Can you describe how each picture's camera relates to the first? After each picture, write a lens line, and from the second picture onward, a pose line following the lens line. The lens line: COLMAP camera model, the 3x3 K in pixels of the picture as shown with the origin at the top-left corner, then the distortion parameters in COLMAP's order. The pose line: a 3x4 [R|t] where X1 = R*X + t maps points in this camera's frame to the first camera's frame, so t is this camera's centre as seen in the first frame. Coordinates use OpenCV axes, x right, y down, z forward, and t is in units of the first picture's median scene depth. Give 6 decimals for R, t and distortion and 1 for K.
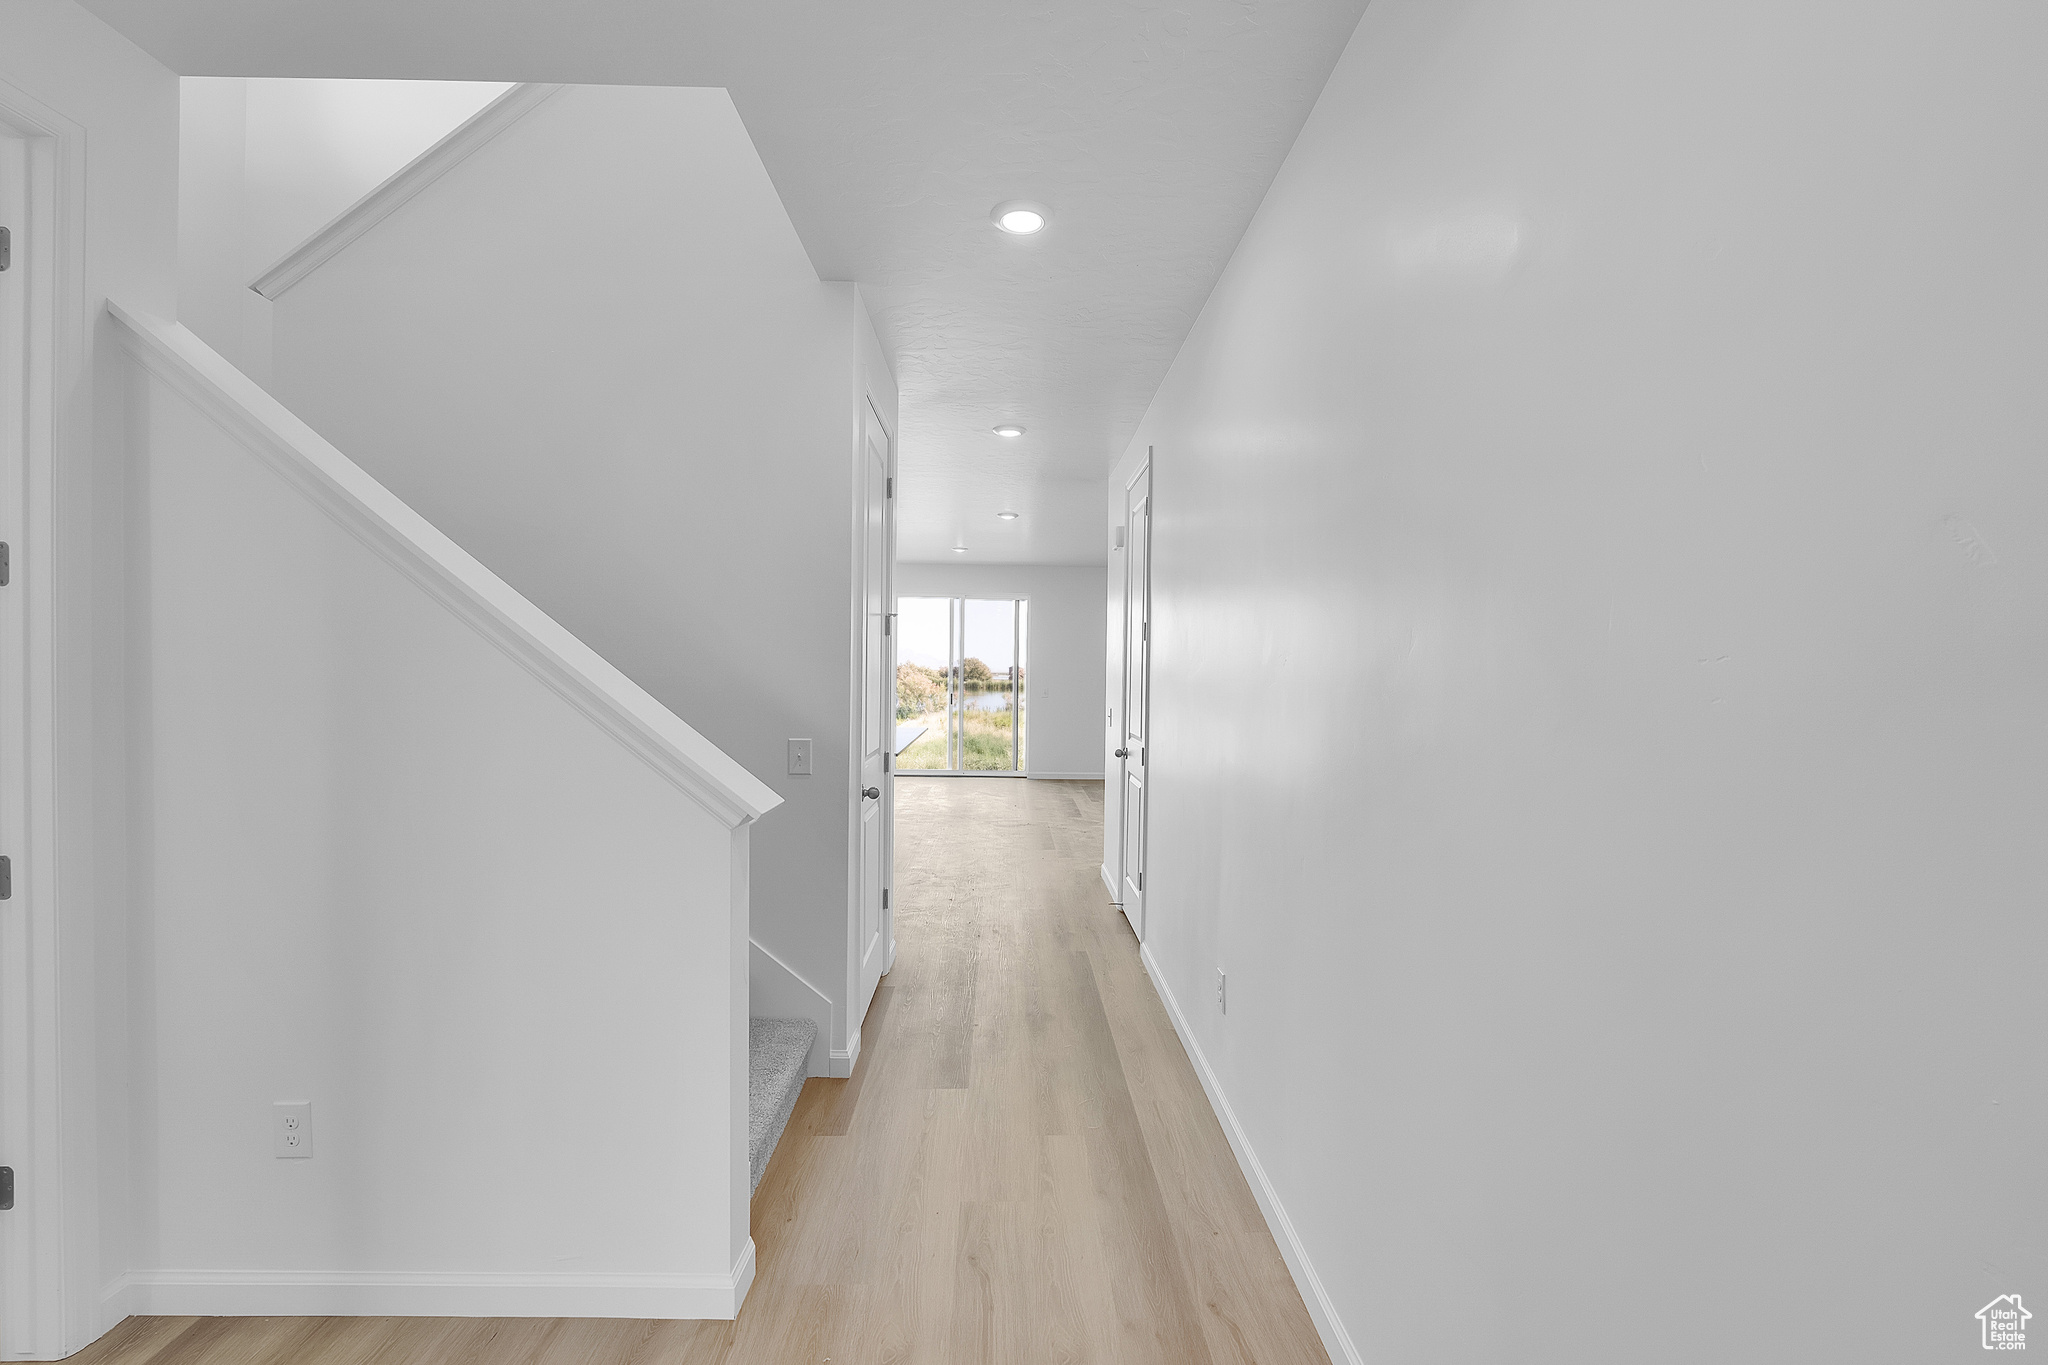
lens RADIAL K [[831.8, 0, 1024.0], [0, 831.8, 682.5], [0, 0, 1]] dist [-0.012755, 0.001040]
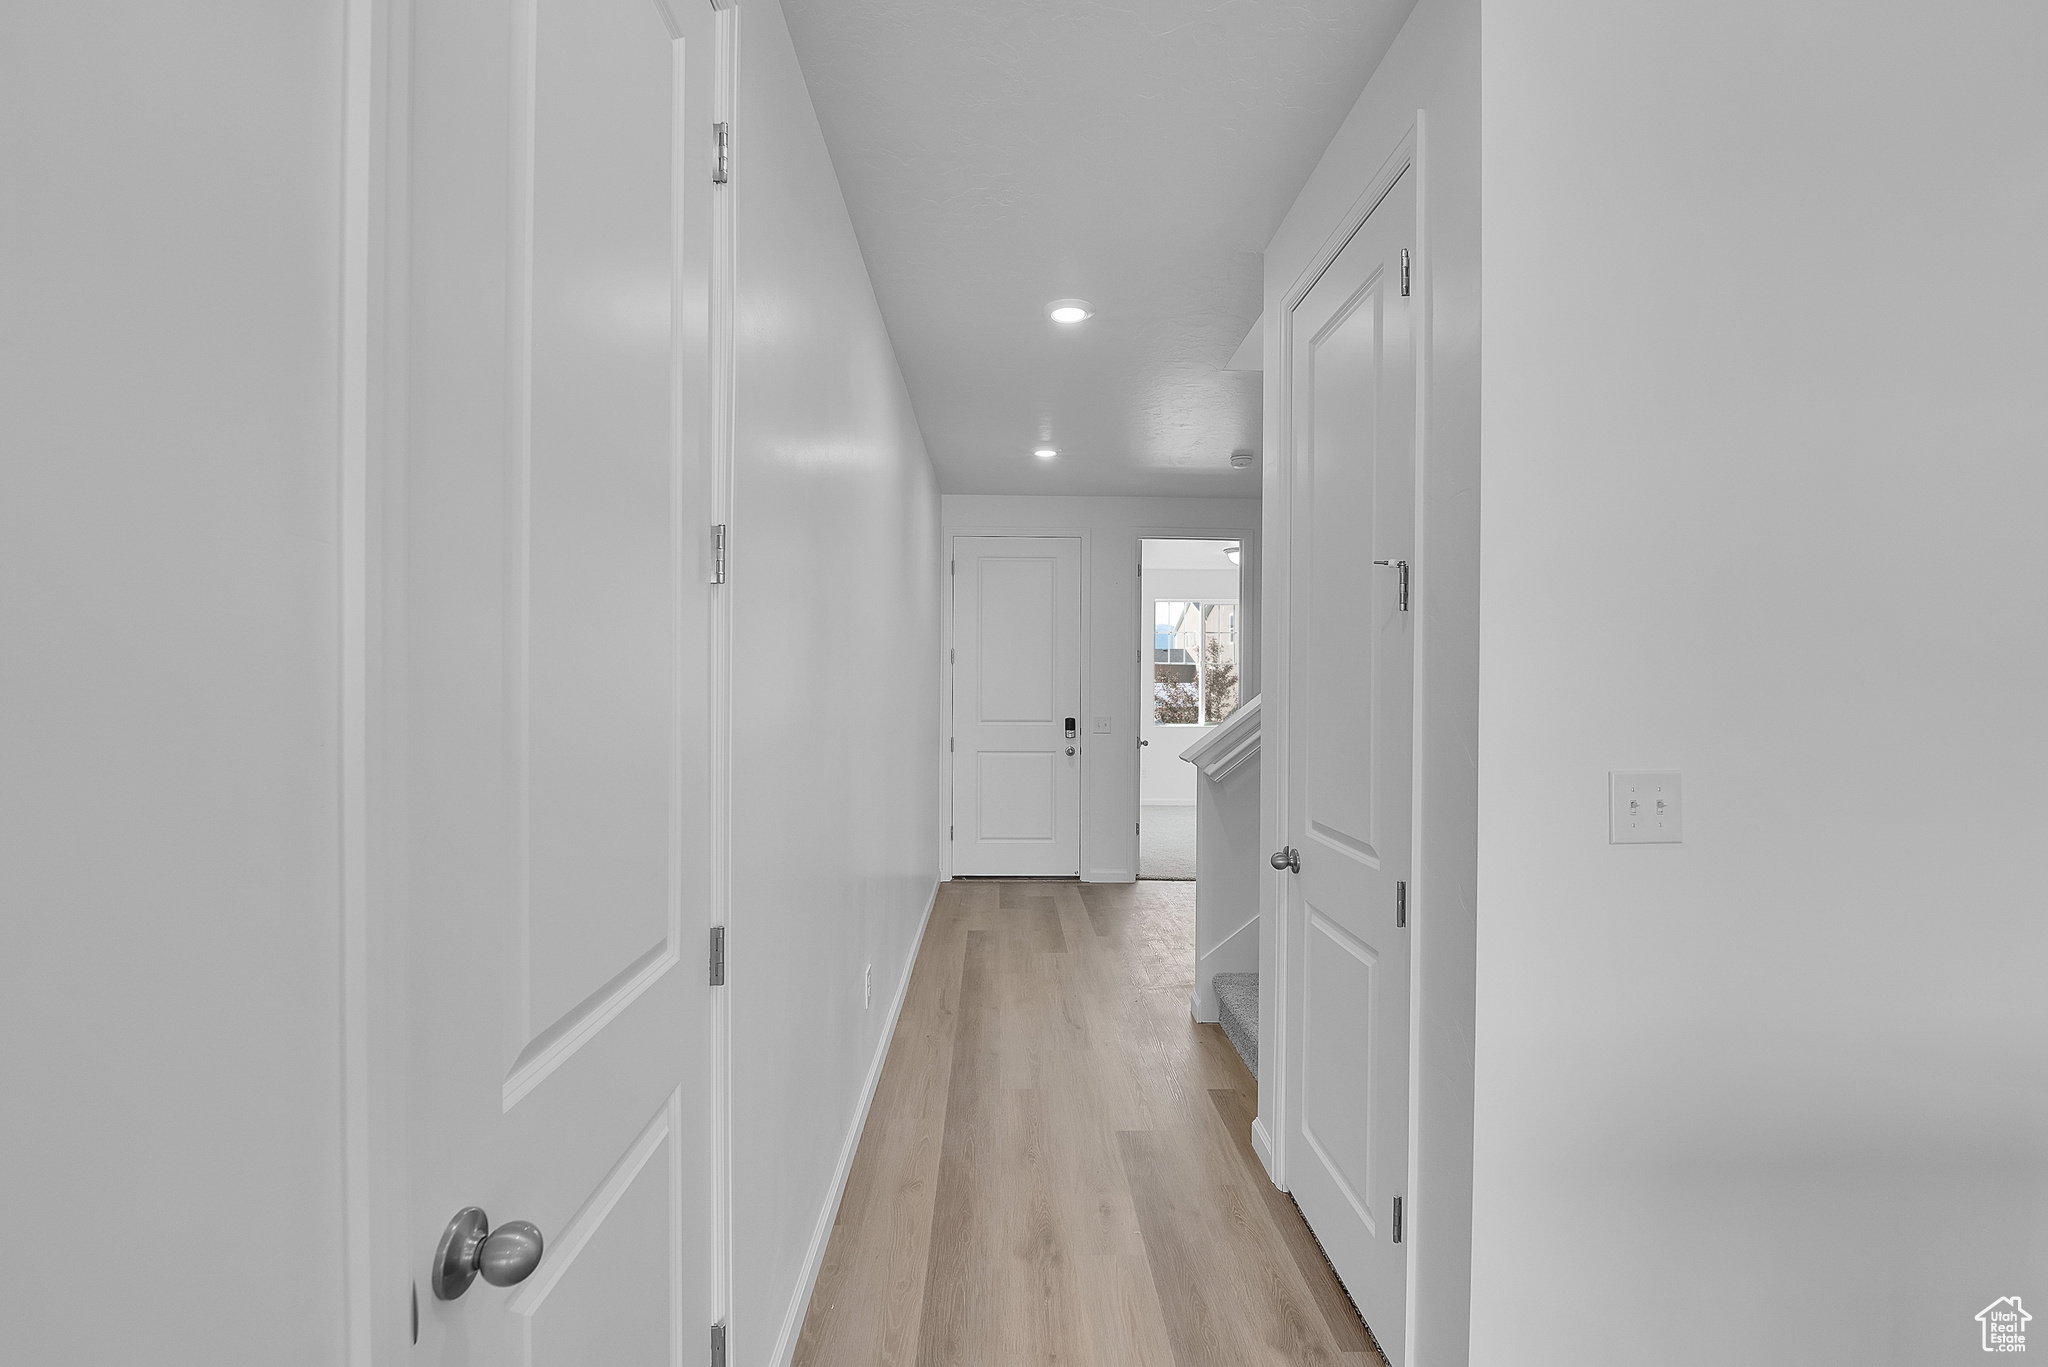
lens RADIAL K [[831.8, 0, 1024.0], [0, 831.8, 683.5], [0, 0, 1]] dist [-0.012755, 0.001040]
pose [[-0.999827, -0.018611, -0.000437, 0.048731], [-0.018615, 0.999710, 0.015267, -0.029897], [0.000153, 0.015273, -0.999883, 2.057178]]
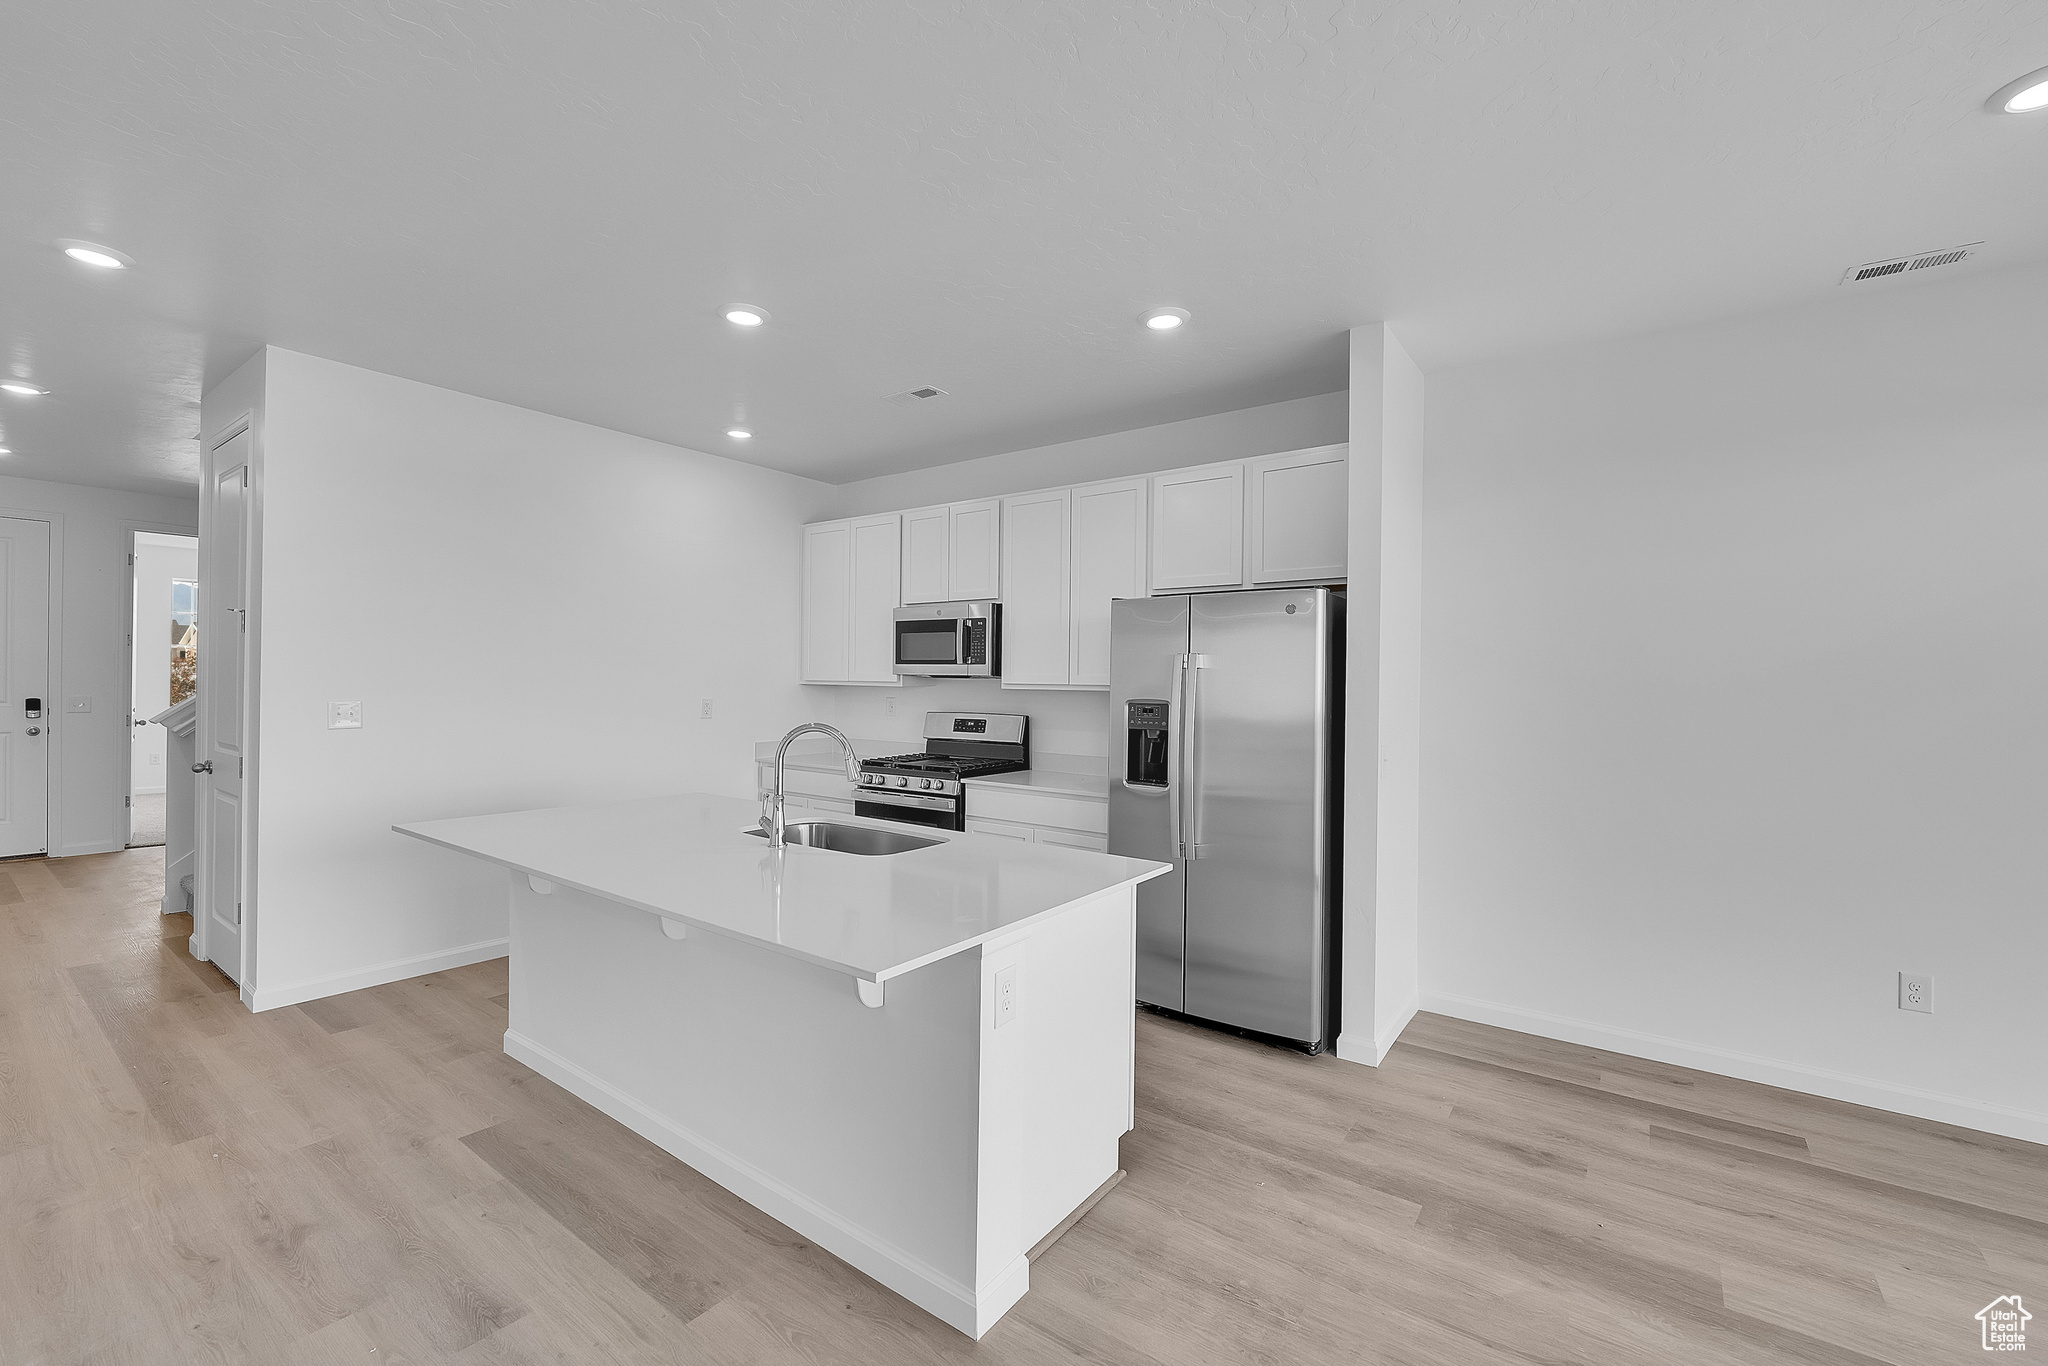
lens RADIAL K [[853.5, 0, 1025.9], [0, 853.5, 681.3], [0, 0, 1]] dist [-0.014271, 0.000852]
pose [[-0.611419, -0.020142, -0.791051, 0.107741], [-0.035050, 0.999384, 0.001645, -0.075812], [0.790530, 0.028732, -0.611748, 5.058138]]
